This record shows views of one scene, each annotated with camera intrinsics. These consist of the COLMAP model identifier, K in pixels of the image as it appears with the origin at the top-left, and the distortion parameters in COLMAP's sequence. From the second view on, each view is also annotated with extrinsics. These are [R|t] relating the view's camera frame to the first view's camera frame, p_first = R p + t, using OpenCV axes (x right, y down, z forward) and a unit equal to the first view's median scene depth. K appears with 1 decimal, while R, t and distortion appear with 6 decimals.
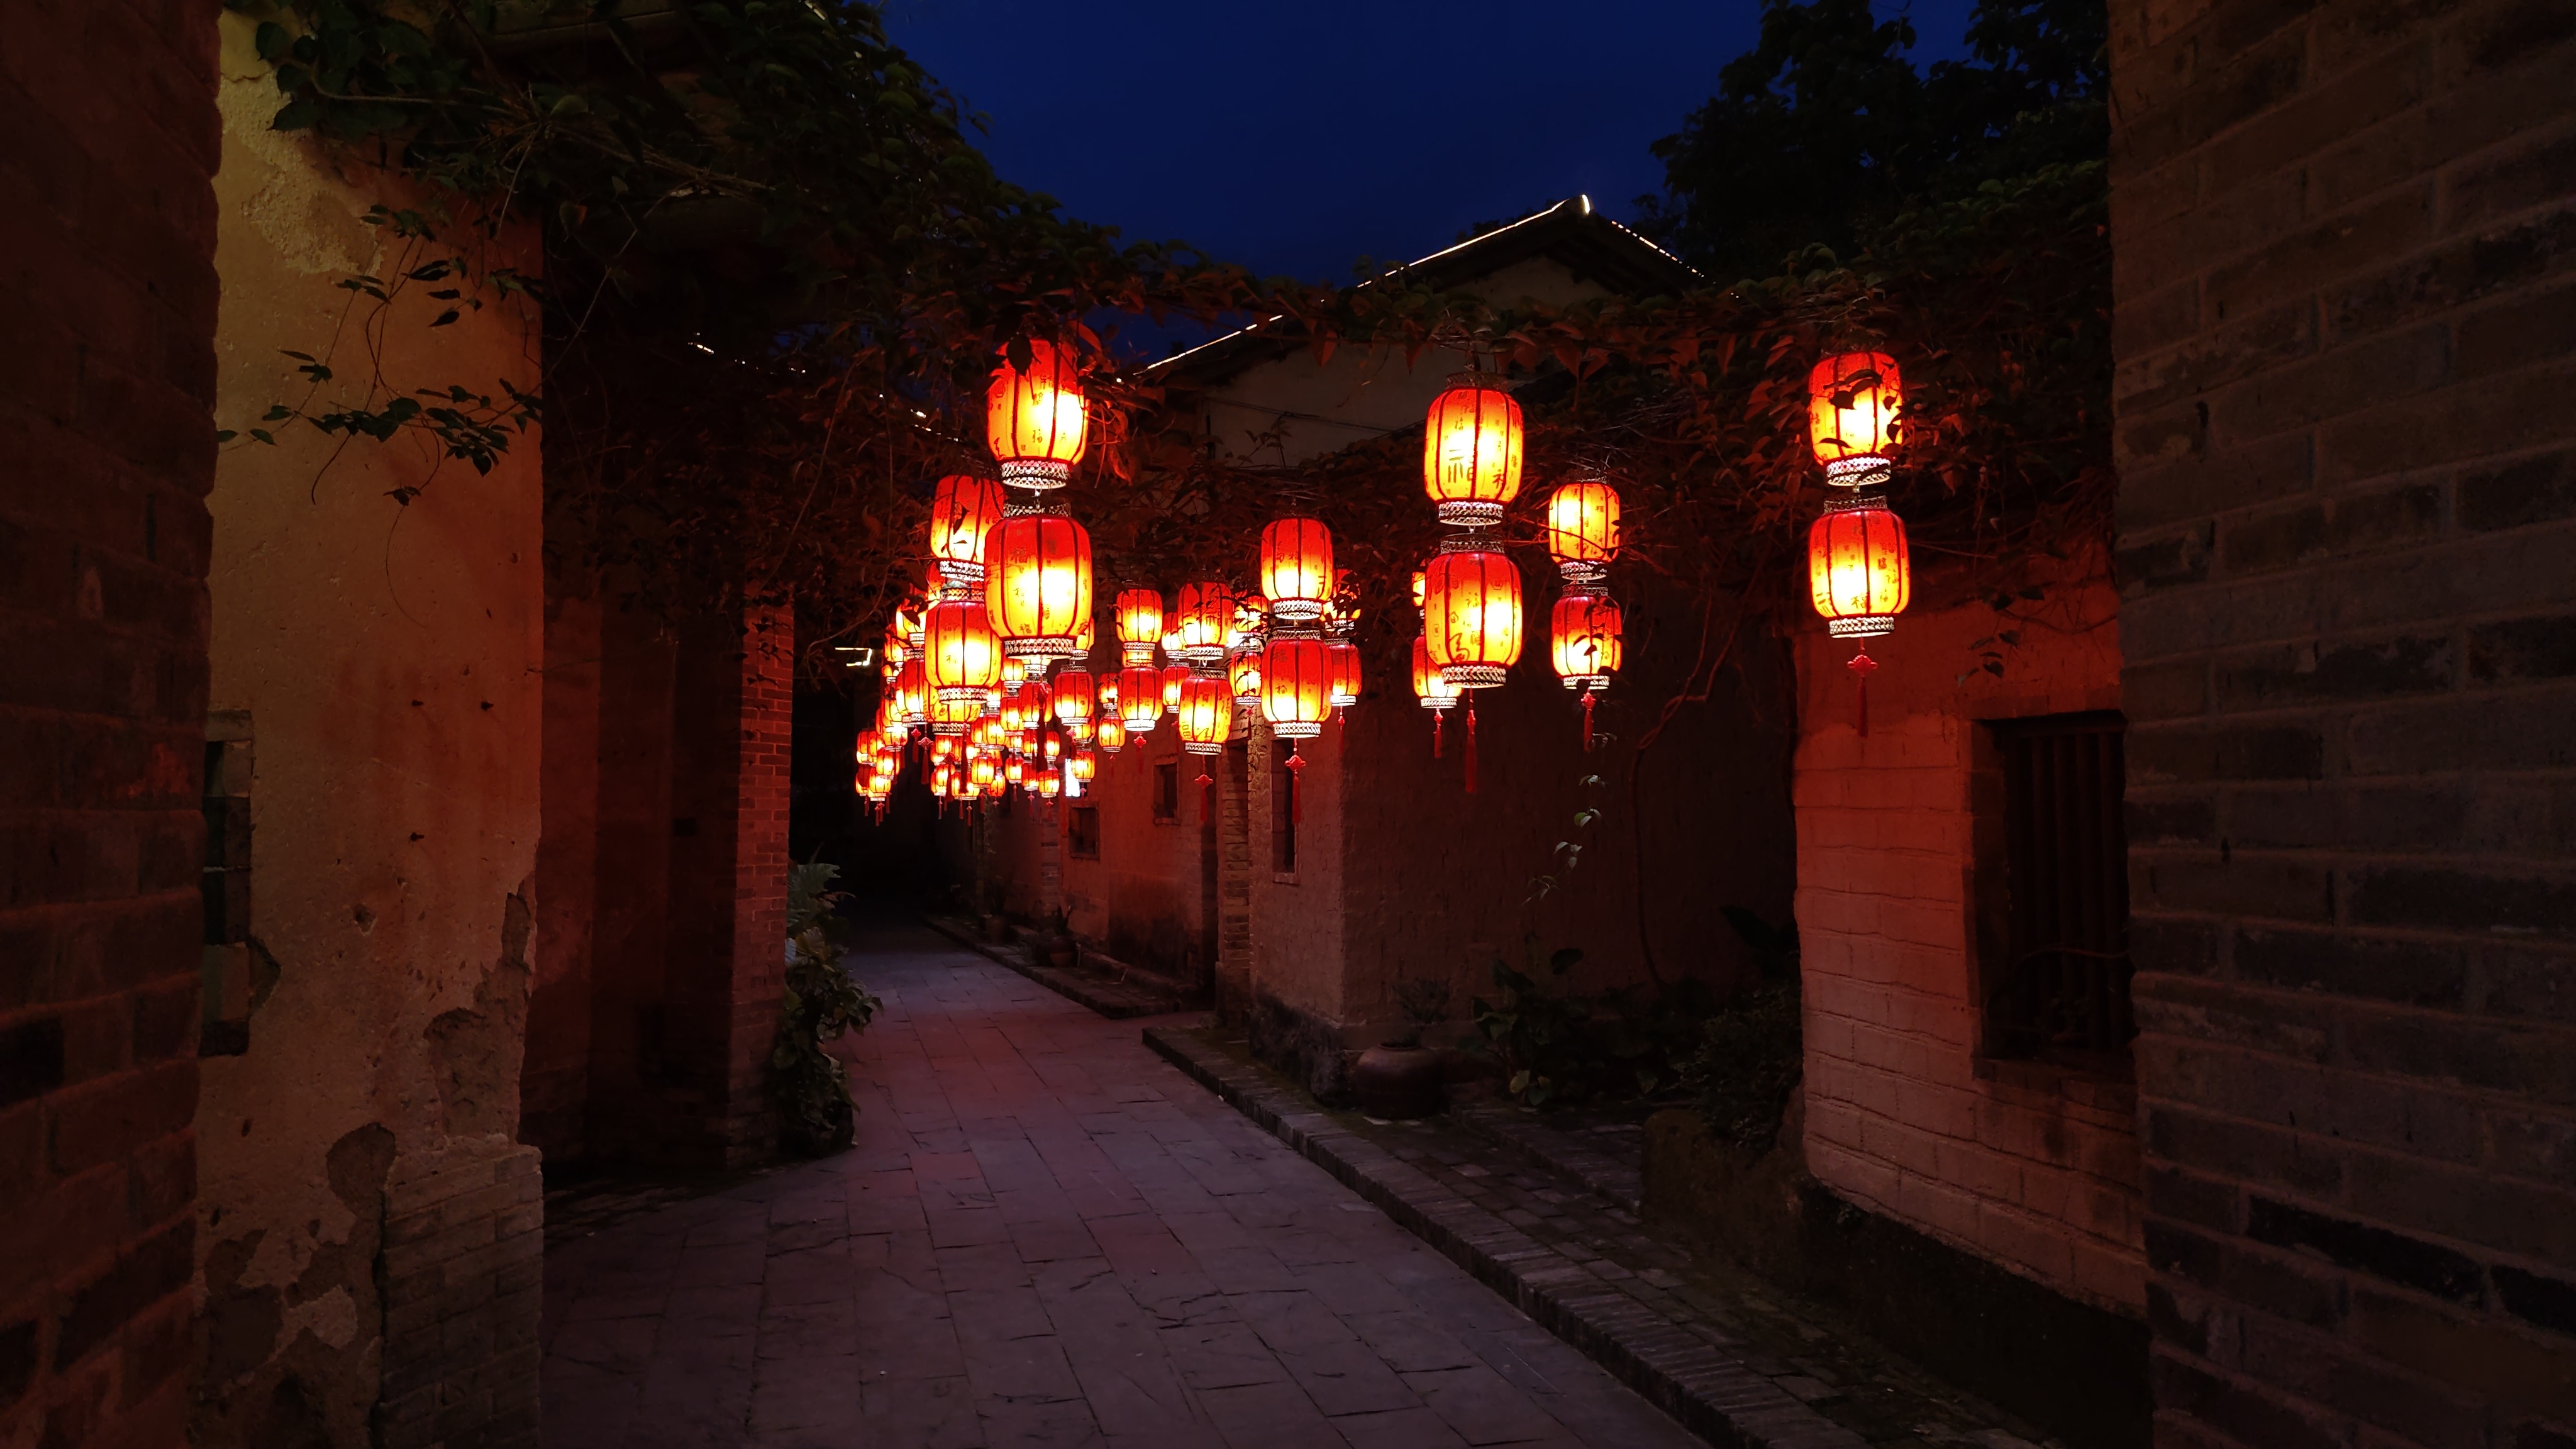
lens RADIAL K [[1734.2, 0, 1292.8], [0, 1734.2, 717.0], [0, 0, 1]] dist [0.046460, 0.004722]
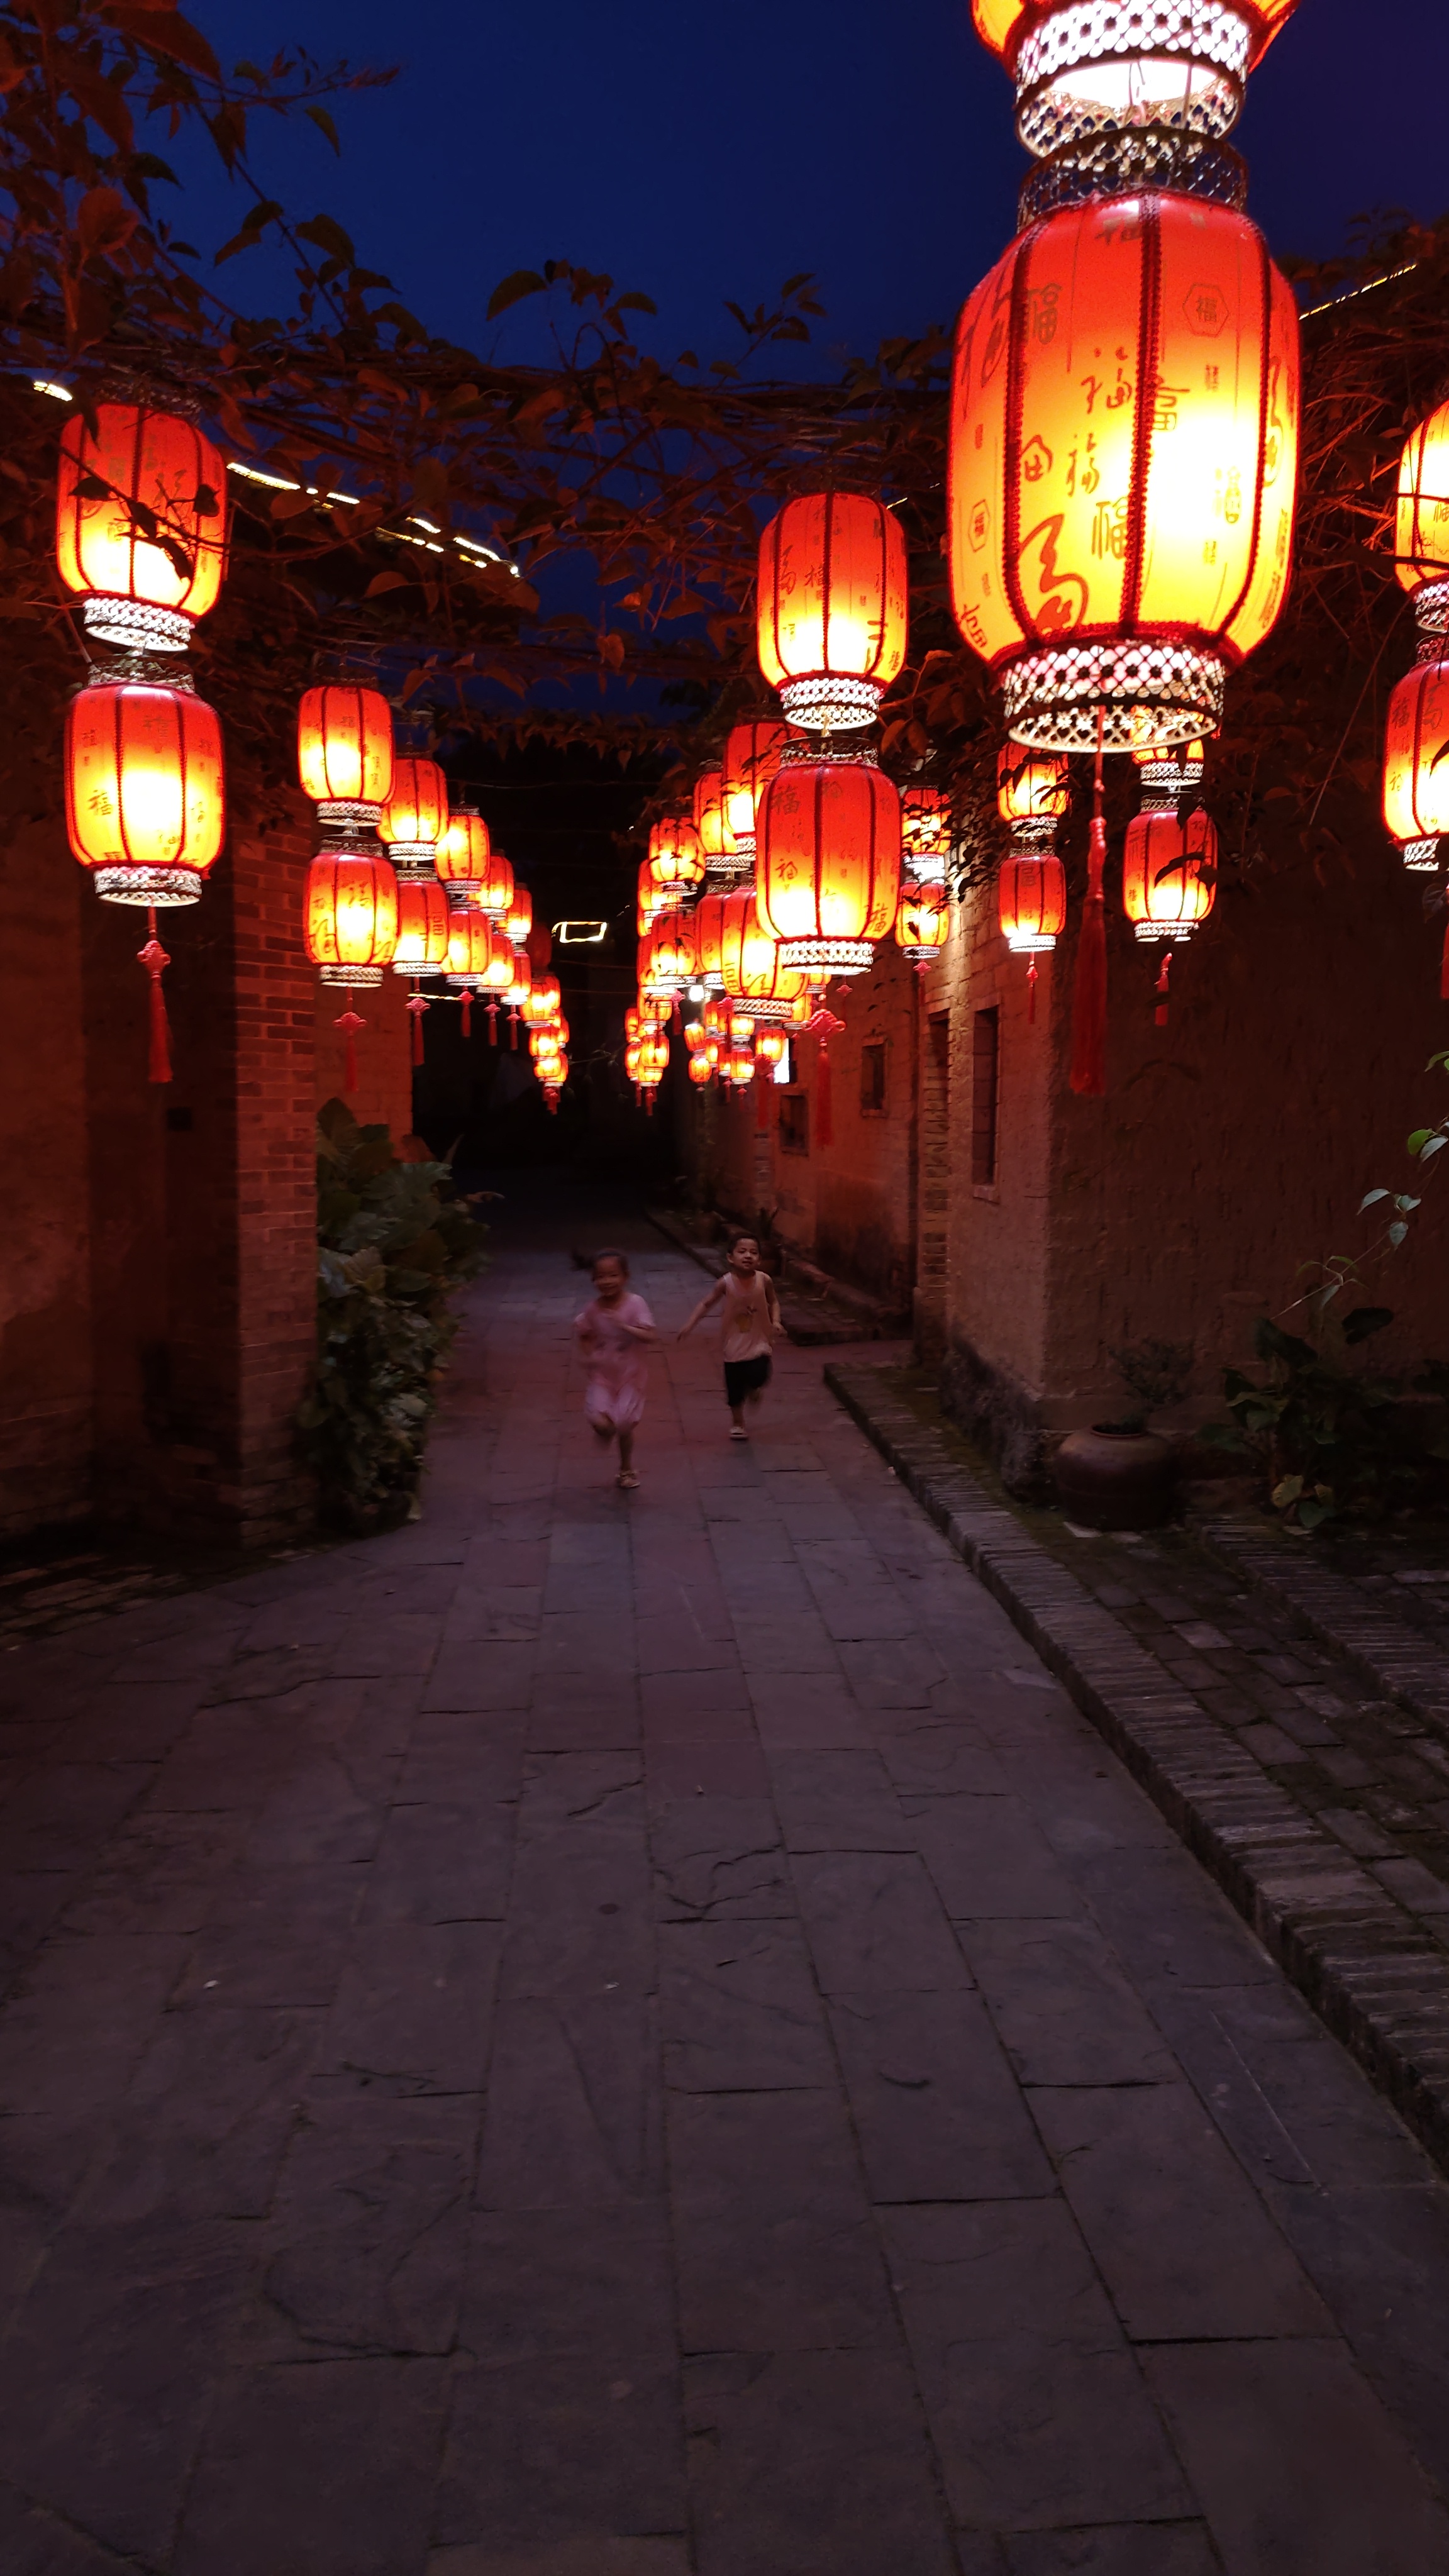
lens RADIAL K [[1734.2, 0, 718.2], [0, 1734.2, 1288.4], [0, 0, 1]] dist [0.046460, 0.004722]
pose [[0.979745, 0.031141, -0.197814, 0.041978], [0.001592, 0.986592, 0.163199, 0.011193], [0.200244, -0.160208, 0.966559, 0.284966]]
